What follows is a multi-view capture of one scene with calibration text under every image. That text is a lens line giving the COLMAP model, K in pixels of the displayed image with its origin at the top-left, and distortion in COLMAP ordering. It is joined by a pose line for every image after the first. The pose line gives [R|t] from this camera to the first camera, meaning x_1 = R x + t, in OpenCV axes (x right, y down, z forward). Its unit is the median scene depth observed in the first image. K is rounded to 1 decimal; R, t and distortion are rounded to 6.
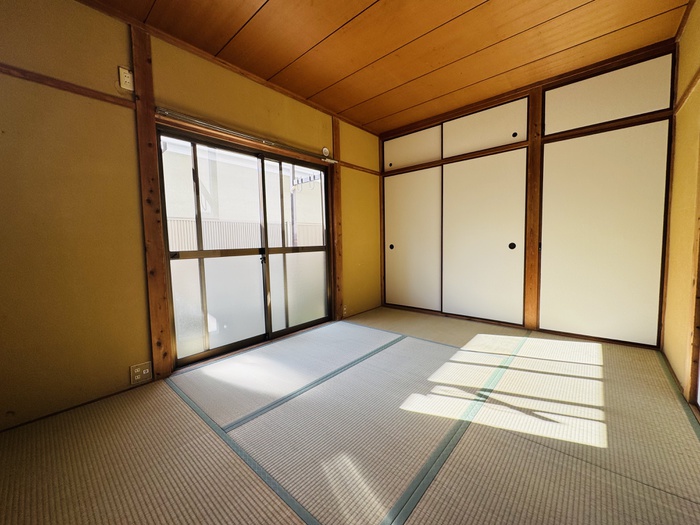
lens RADIAL K [[279.8, 0, 350.0], [0, 279.8, 262.5], [0, 0, 1]] dist [-0.002799, -0.000109]
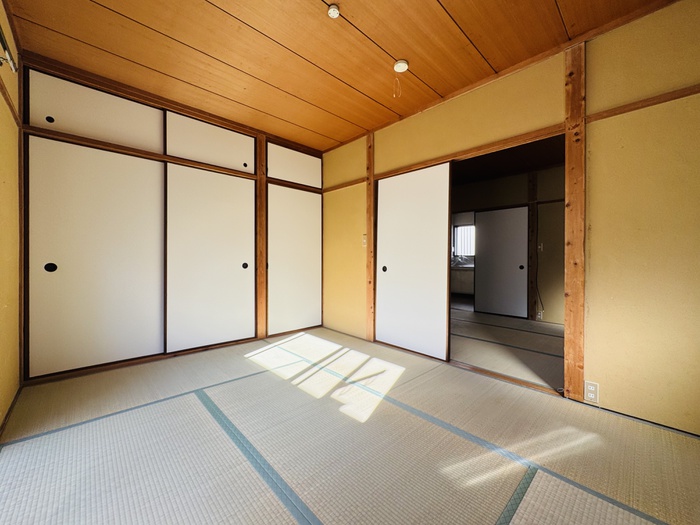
lens RADIAL K [[281.2, 0, 359.7], [0, 281.2, 260.5], [0, 0, 1]] dist [-0.001266, -0.000037]
pose [[0.074341, 0.016674, 0.997093, -0.489007], [0.060339, 0.997953, -0.021187, -0.031120], [-0.995406, 0.061739, 0.073183, 0.504838]]
